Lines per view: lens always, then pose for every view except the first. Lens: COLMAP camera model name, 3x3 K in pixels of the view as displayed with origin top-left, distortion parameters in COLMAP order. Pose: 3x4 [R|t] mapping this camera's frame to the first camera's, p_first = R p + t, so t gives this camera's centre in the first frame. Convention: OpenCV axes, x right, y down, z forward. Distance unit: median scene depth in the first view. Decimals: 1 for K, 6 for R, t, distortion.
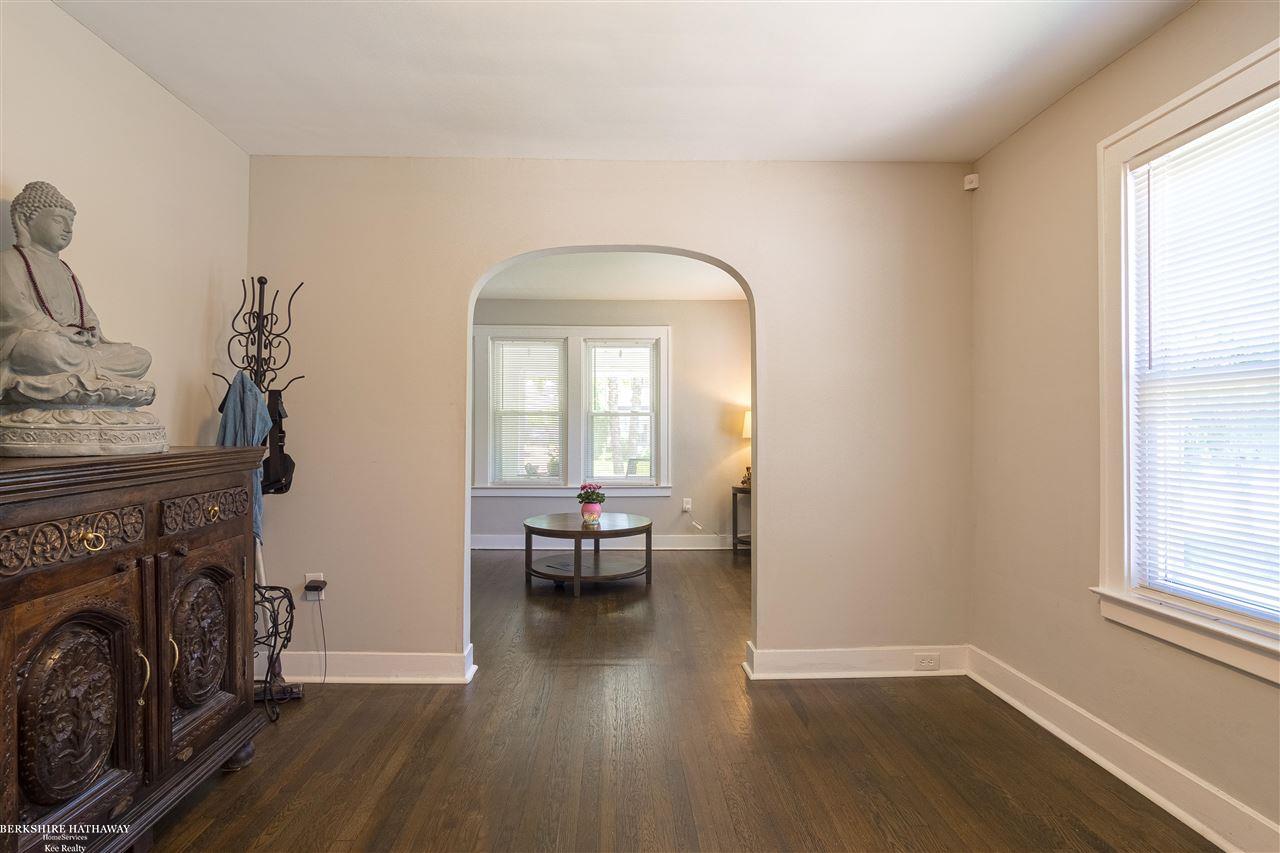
lens RADIAL K [[685.9, 0, 639.7], [0, 685.9, 426.5], [0, 0, 1]] dist [-0.016129, 0.003650]
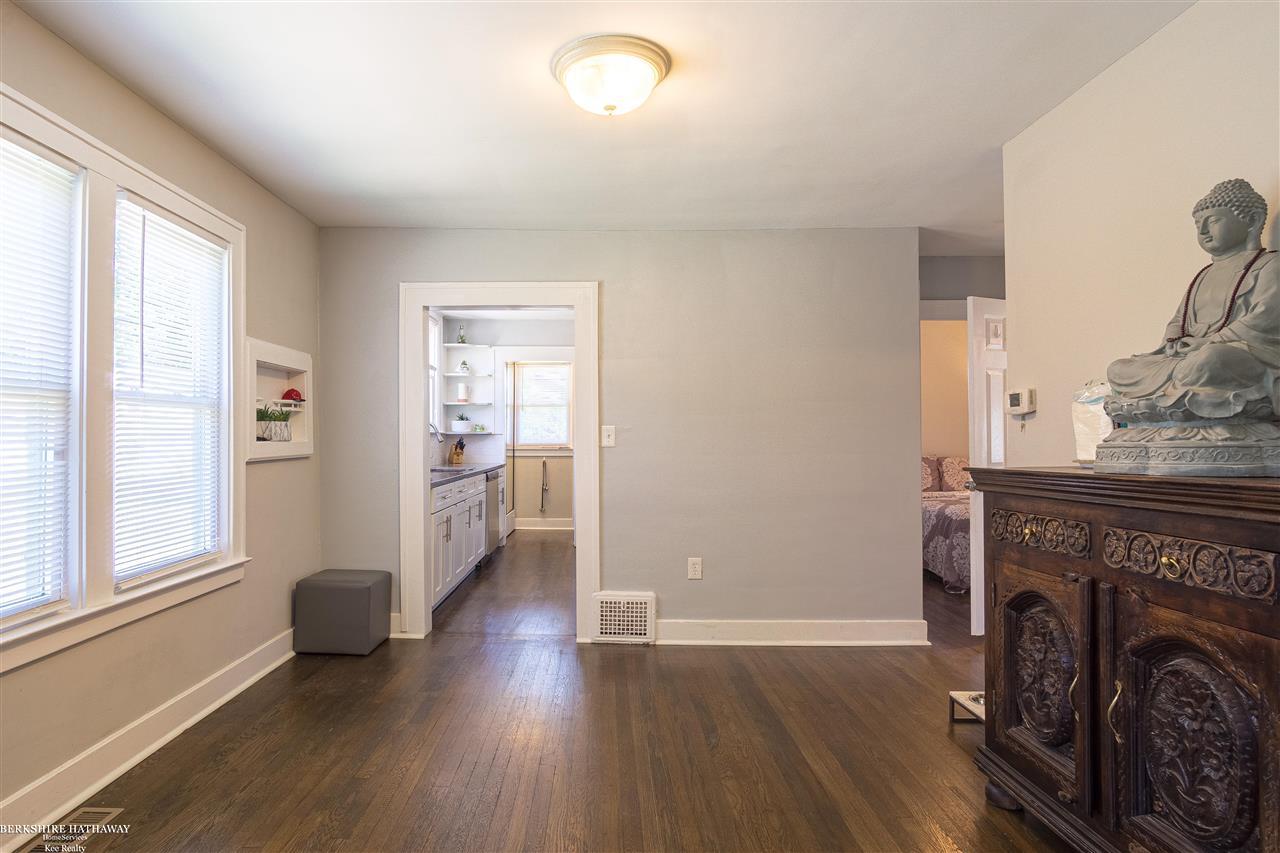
lens RADIAL K [[685.9, 0, 636.9], [0, 685.9, 429.6], [0, 0, 1]] dist [-0.016129, 0.003650]
pose [[-0.999939, -0.005386, -0.009635, -0.077946], [-0.005246, 0.999881, -0.014499, -0.001982], [0.009712, -0.014447, -0.999848, 2.140188]]
